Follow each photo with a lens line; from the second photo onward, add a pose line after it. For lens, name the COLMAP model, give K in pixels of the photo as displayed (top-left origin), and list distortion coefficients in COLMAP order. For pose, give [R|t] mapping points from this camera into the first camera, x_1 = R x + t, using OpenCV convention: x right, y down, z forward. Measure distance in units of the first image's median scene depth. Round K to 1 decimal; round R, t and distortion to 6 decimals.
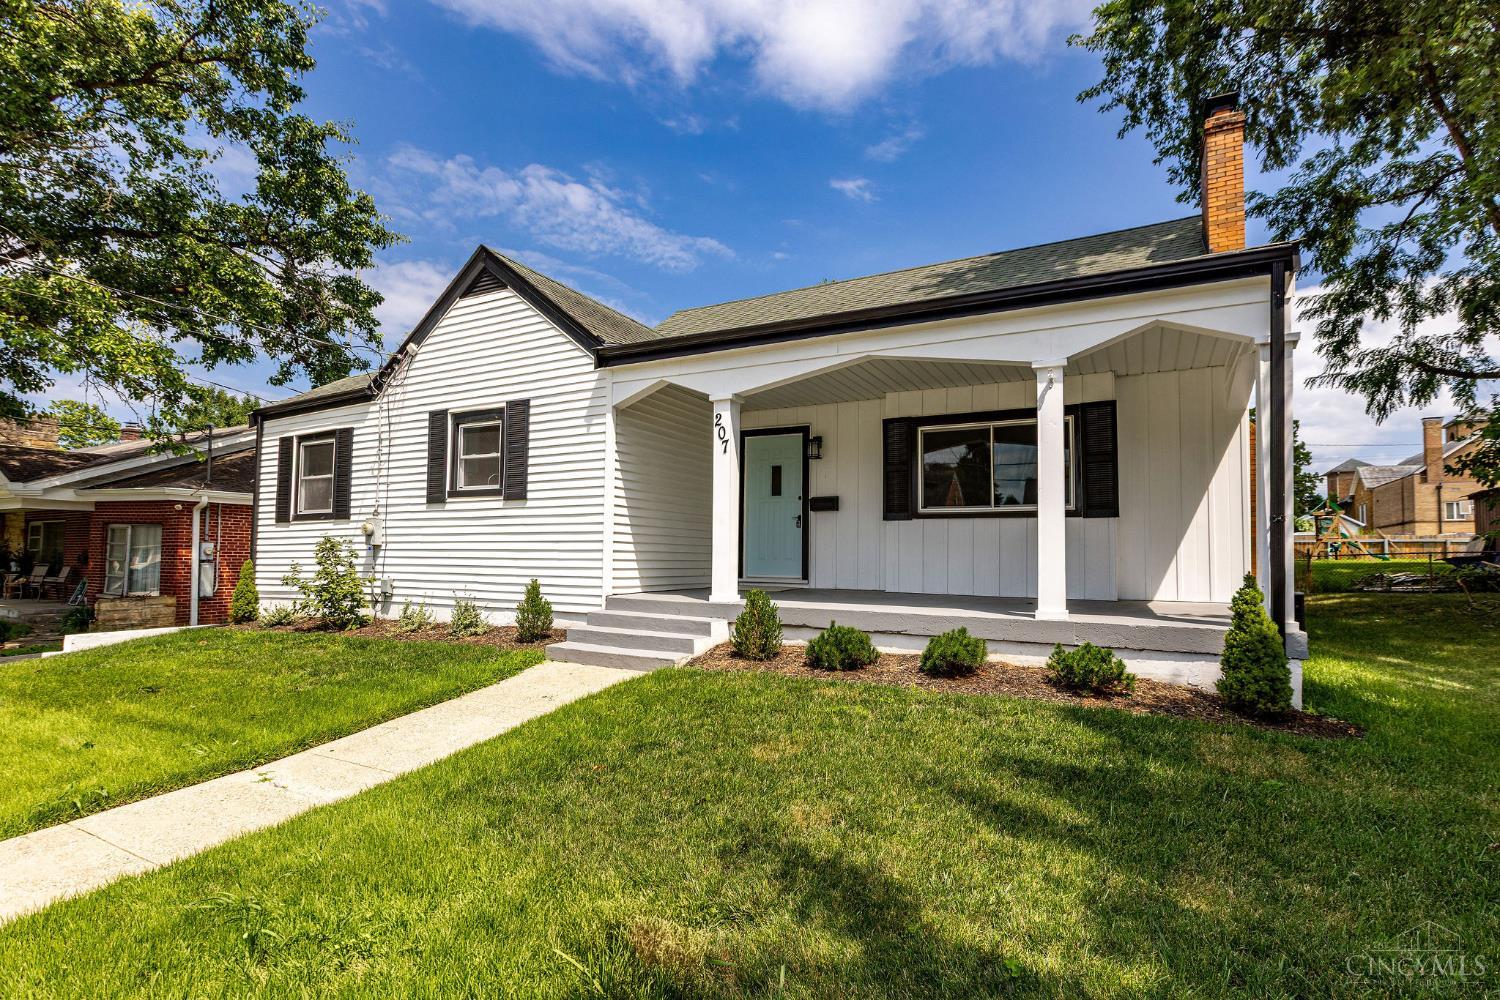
lens RADIAL K [[722.4, 0, 750.0], [0, 722.4, 500.0], [0, 0, 1]] dist [0.002375, 0.000304]
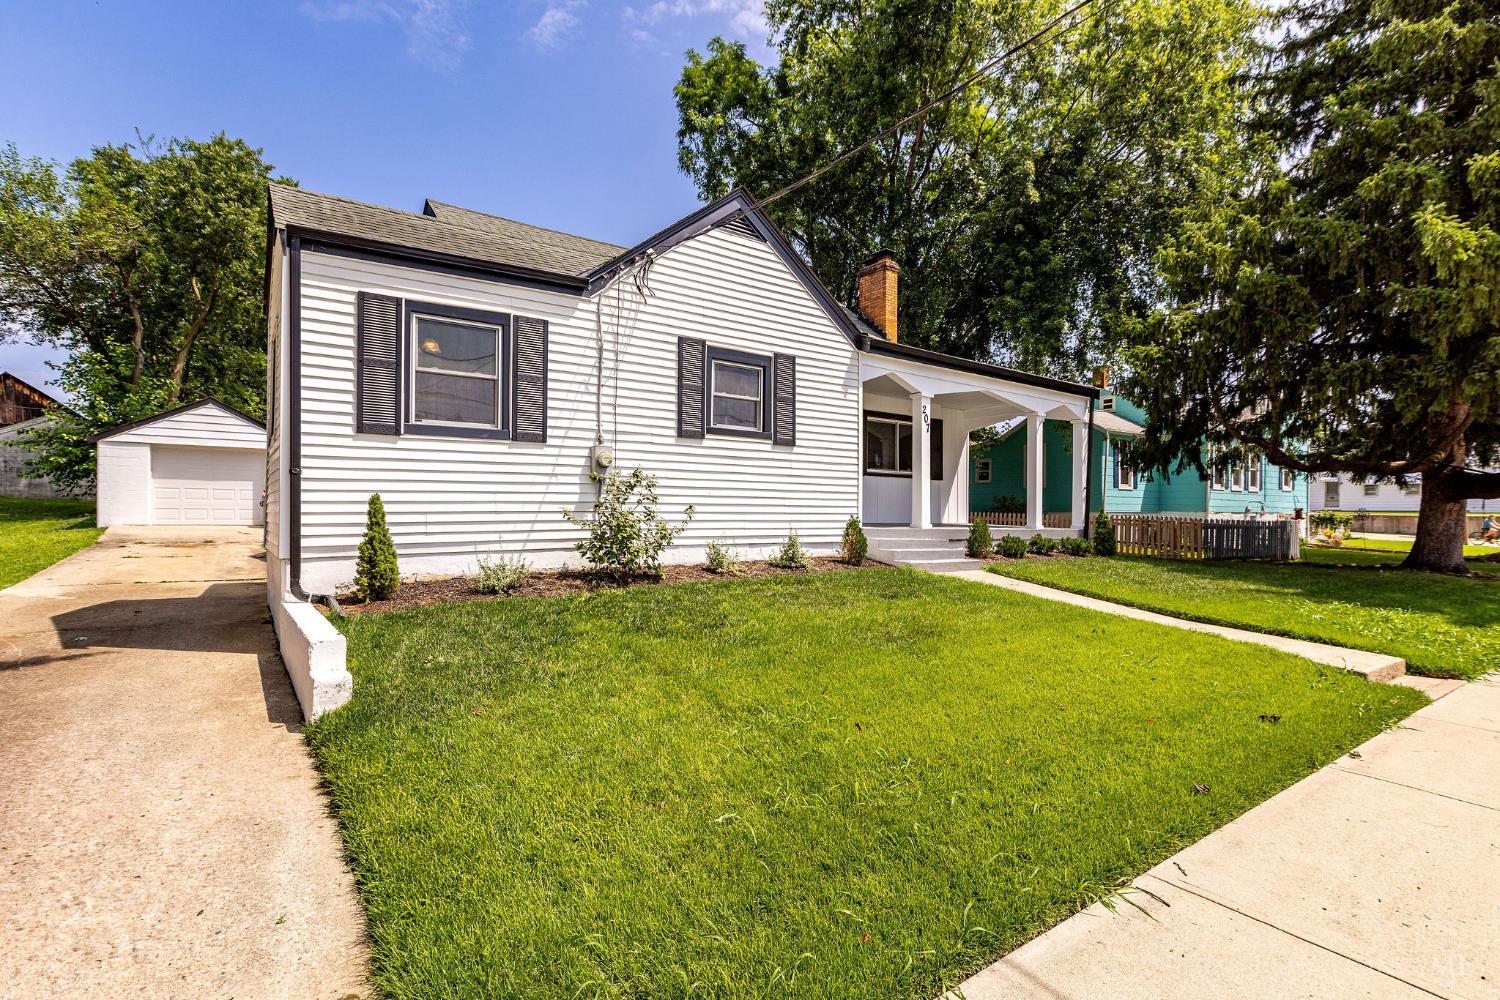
lens RADIAL K [[722.4, 0, 750.0], [0, 722.4, 500.0], [0, 0, 1]] dist [0.002375, 0.000304]
pose [[0.436747, 0.009268, 0.899537, -1.263597], [-0.079092, 0.996470, 0.028134, 0.053646], [-0.896101, -0.083434, 0.435939, 0.517269]]
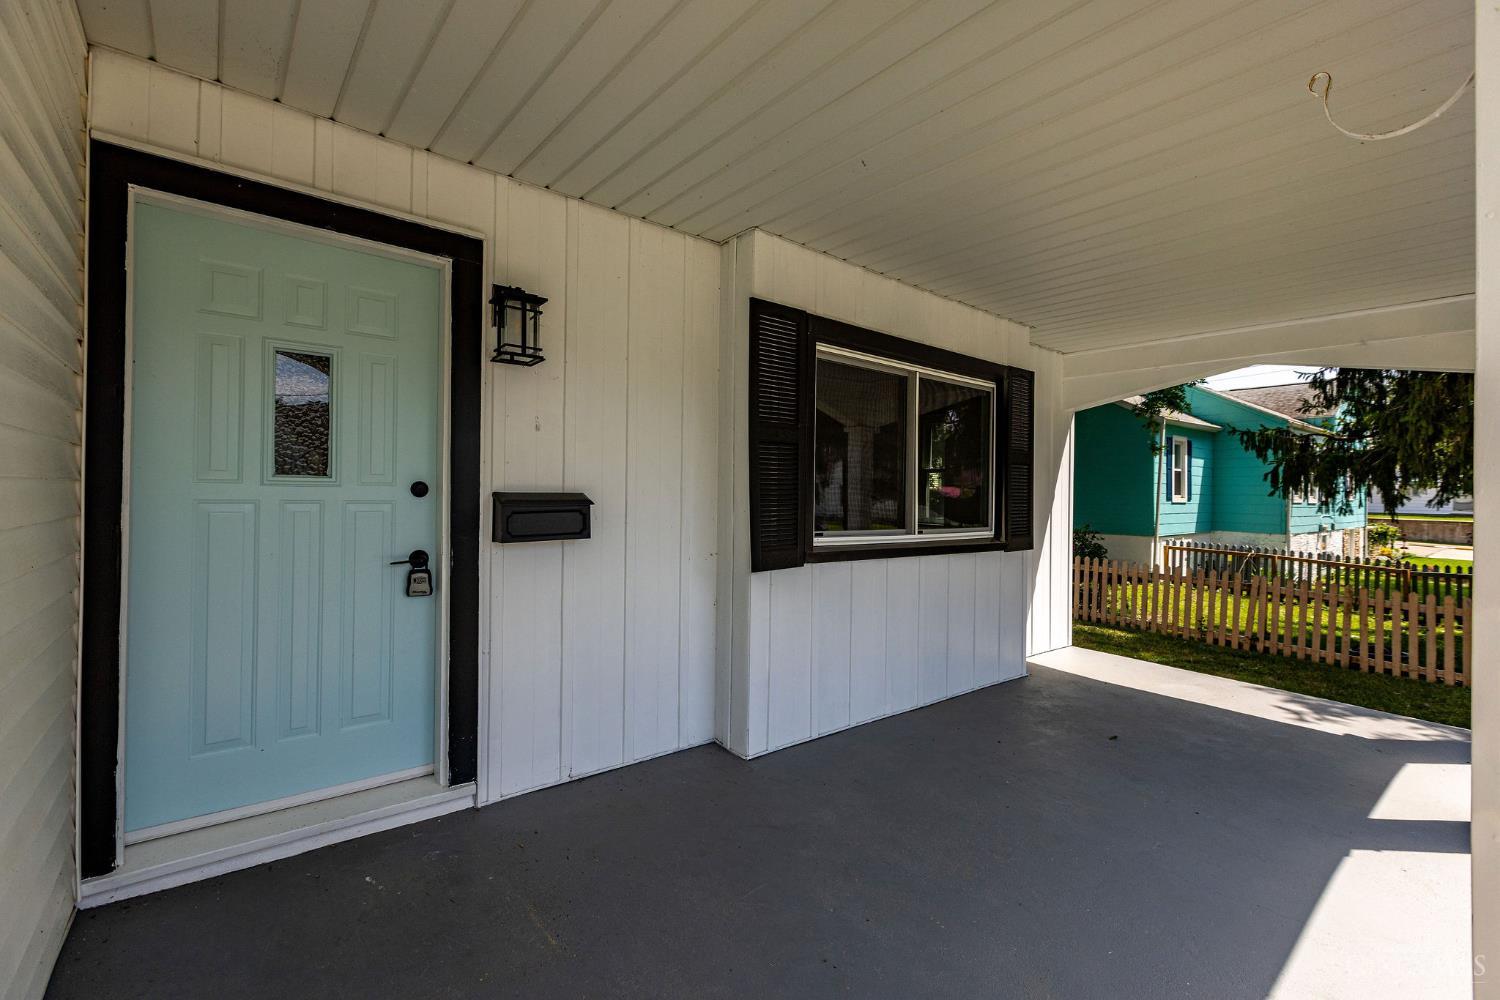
lens RADIAL K [[660.9, 0, 752.5], [0, 660.9, 488.2], [0, 0, 1]] dist [0.001088, 0.000108]
pose [[0.378968, 0.005413, 0.925394, -0.130001], [-0.085100, 0.995950, 0.029024, -0.024016], [-0.921489, -0.089750, 0.377894, 0.862209]]
